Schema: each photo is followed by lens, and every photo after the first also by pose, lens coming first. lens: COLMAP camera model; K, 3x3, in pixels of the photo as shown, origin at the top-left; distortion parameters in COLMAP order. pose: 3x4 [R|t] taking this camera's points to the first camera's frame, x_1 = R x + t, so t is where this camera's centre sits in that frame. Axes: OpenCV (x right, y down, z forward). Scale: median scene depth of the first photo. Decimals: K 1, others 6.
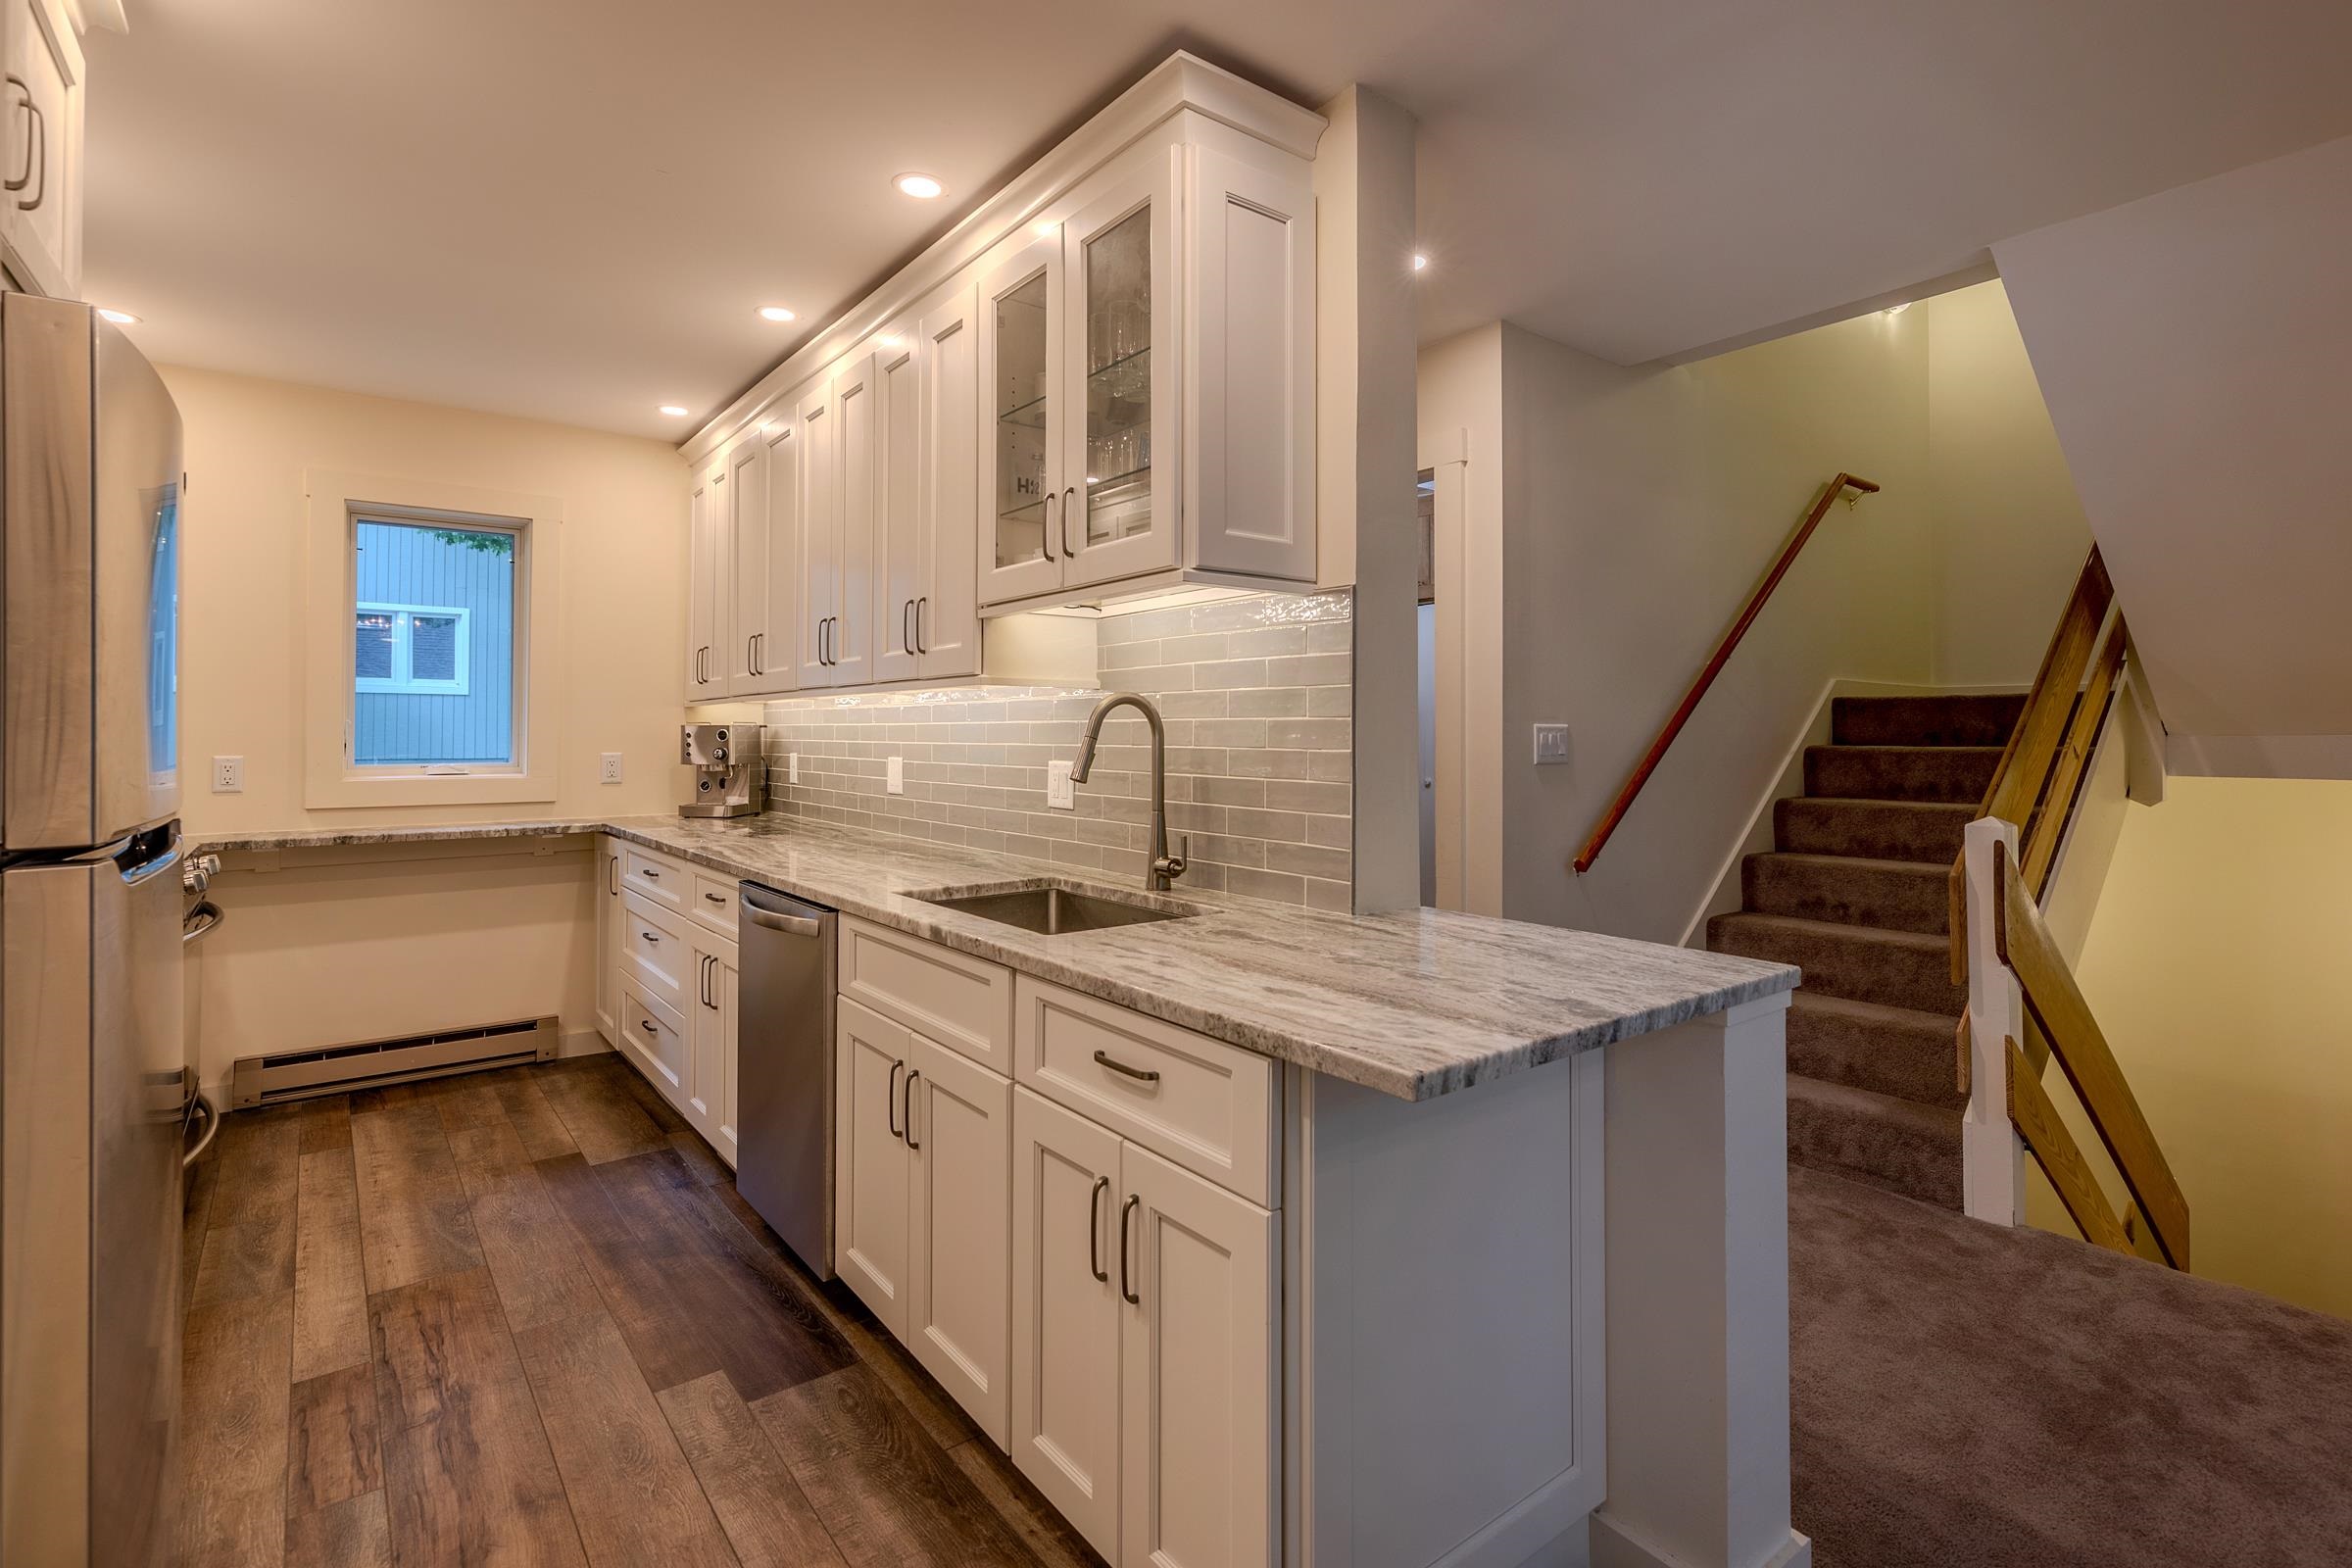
lens RADIAL K [[1161.2, 0, 1258.1], [0, 1161.2, 712.9], [0, 0, 1]] dist [0.010865, -0.000715]
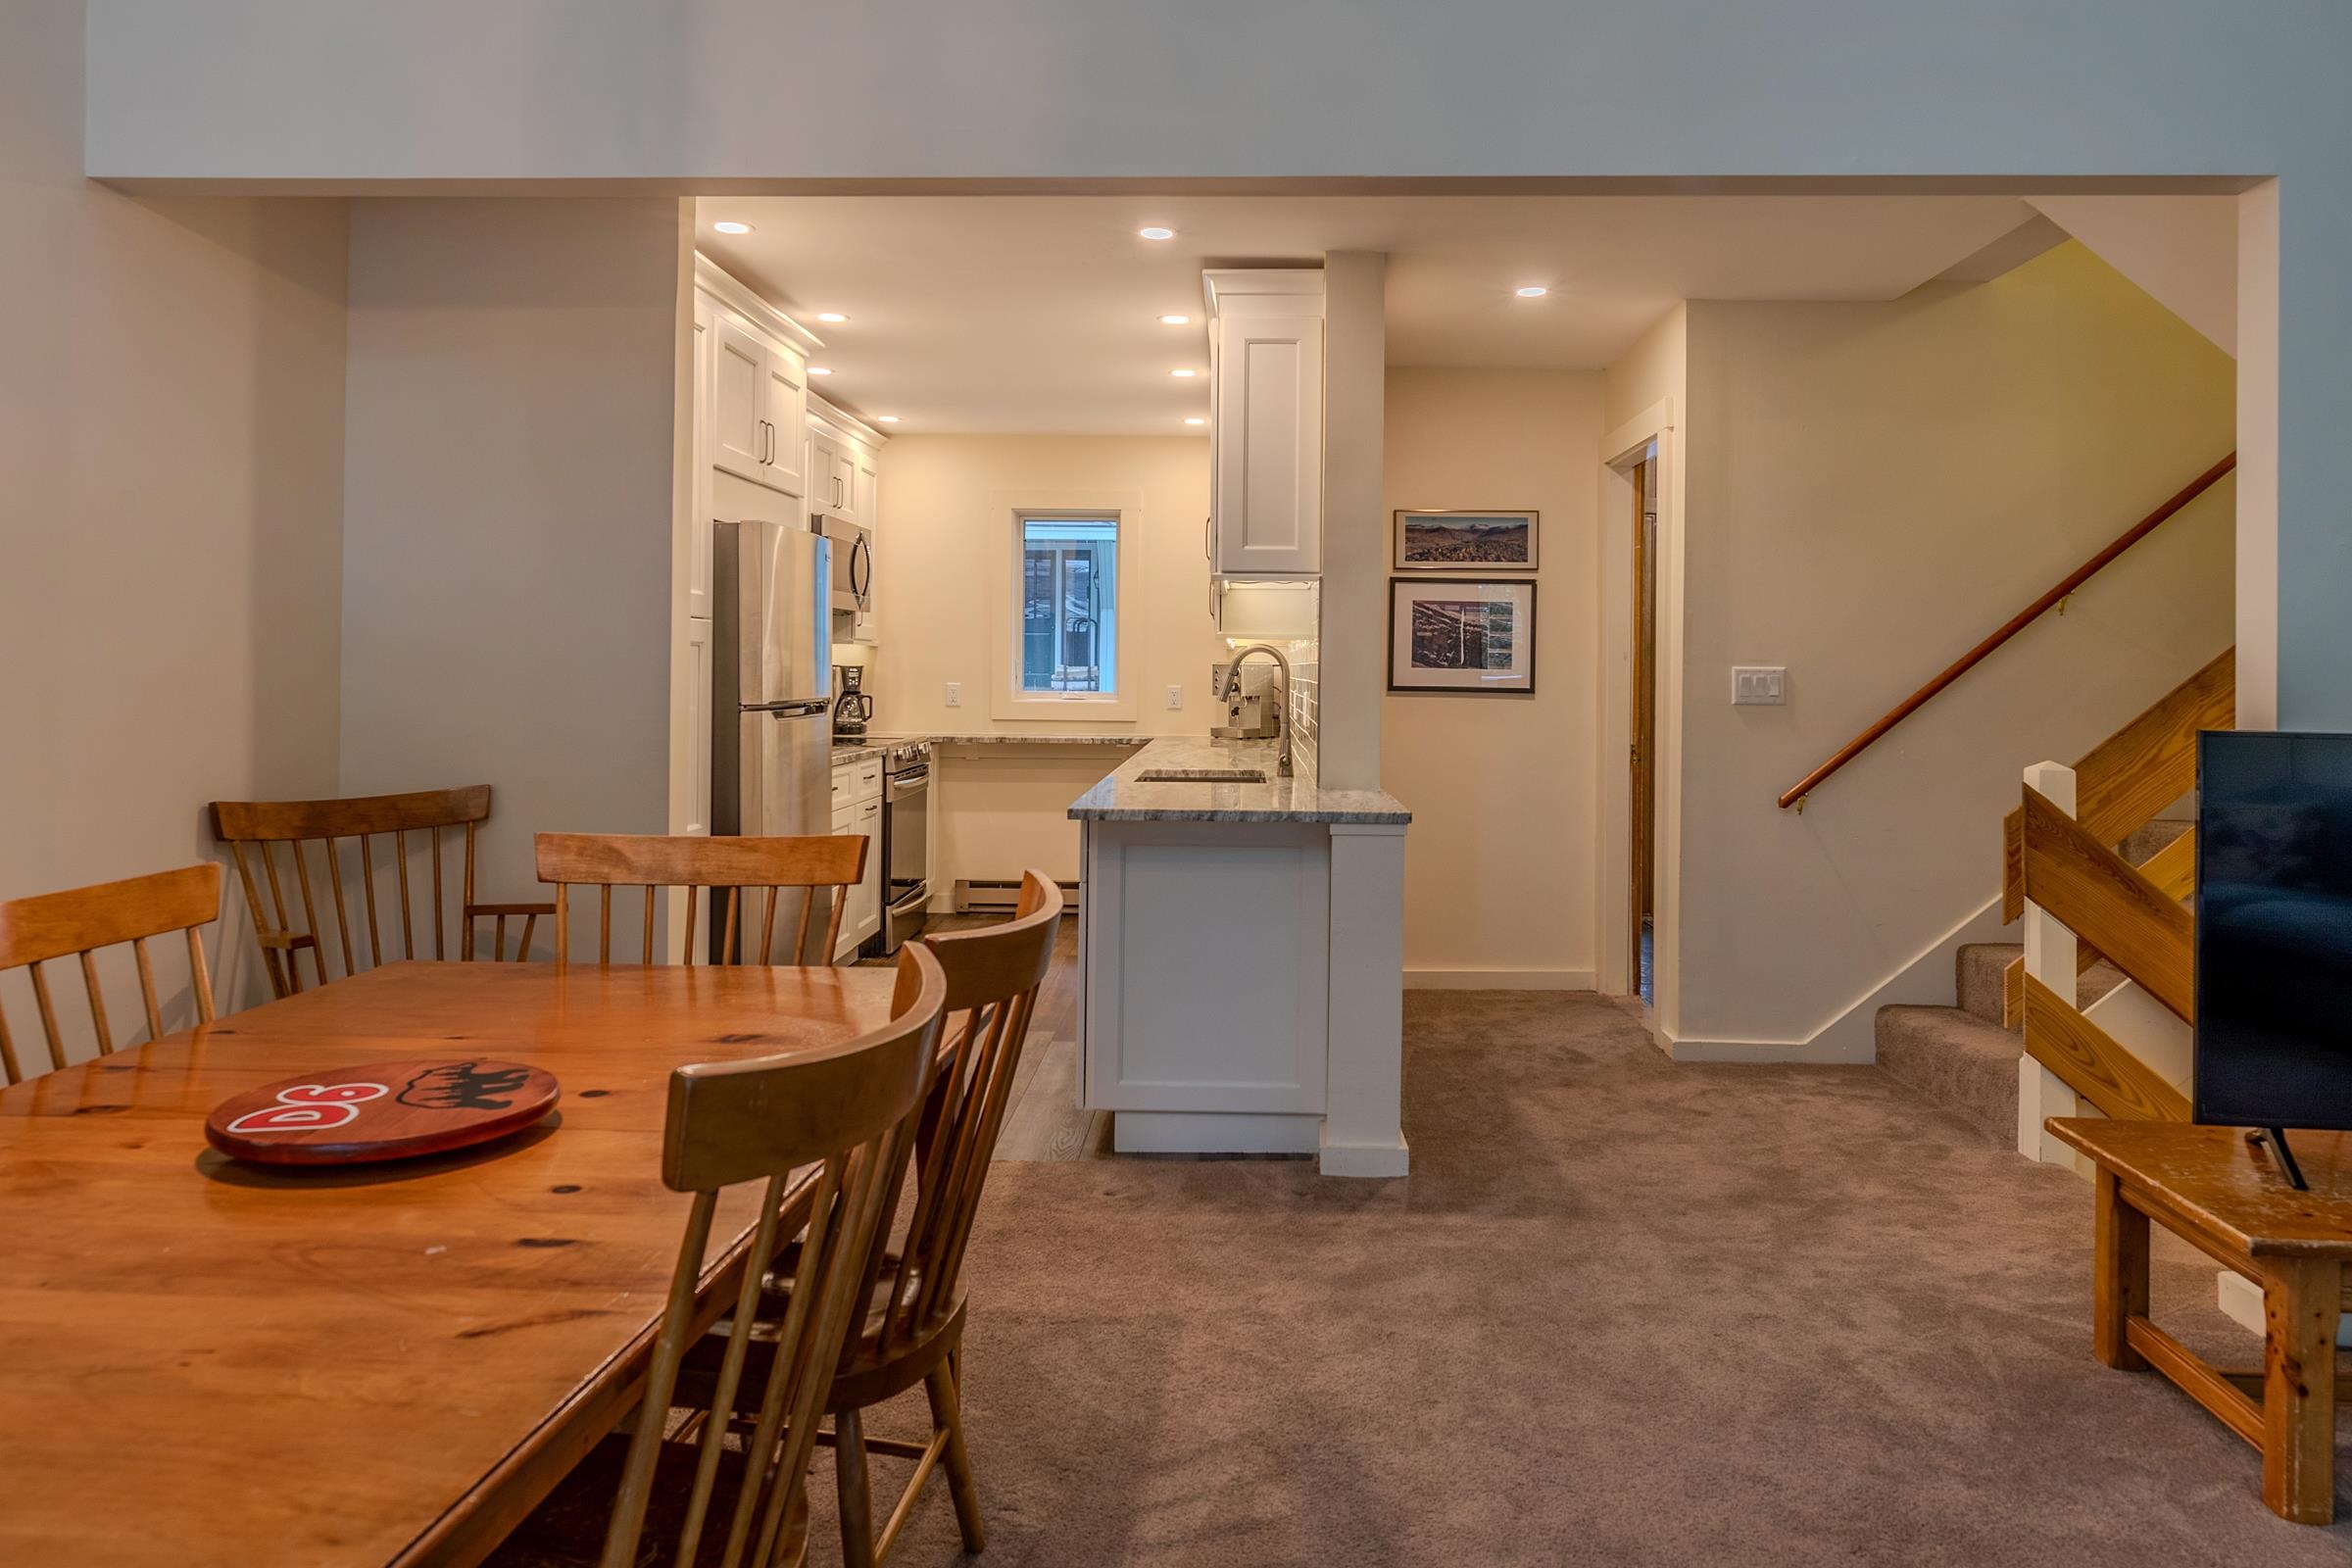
lens RADIAL K [[1829.8, 0, 1218.1], [0, 1829.8, 652.0], [0, 0, 1]] dist [0.004500, 0.001760]
pose [[0.744221, 0.000130, -0.667934, 1.180700], [0.002767, 0.999991, 0.003278, -0.012642], [0.667928, -0.004287, 0.744214, -0.668146]]
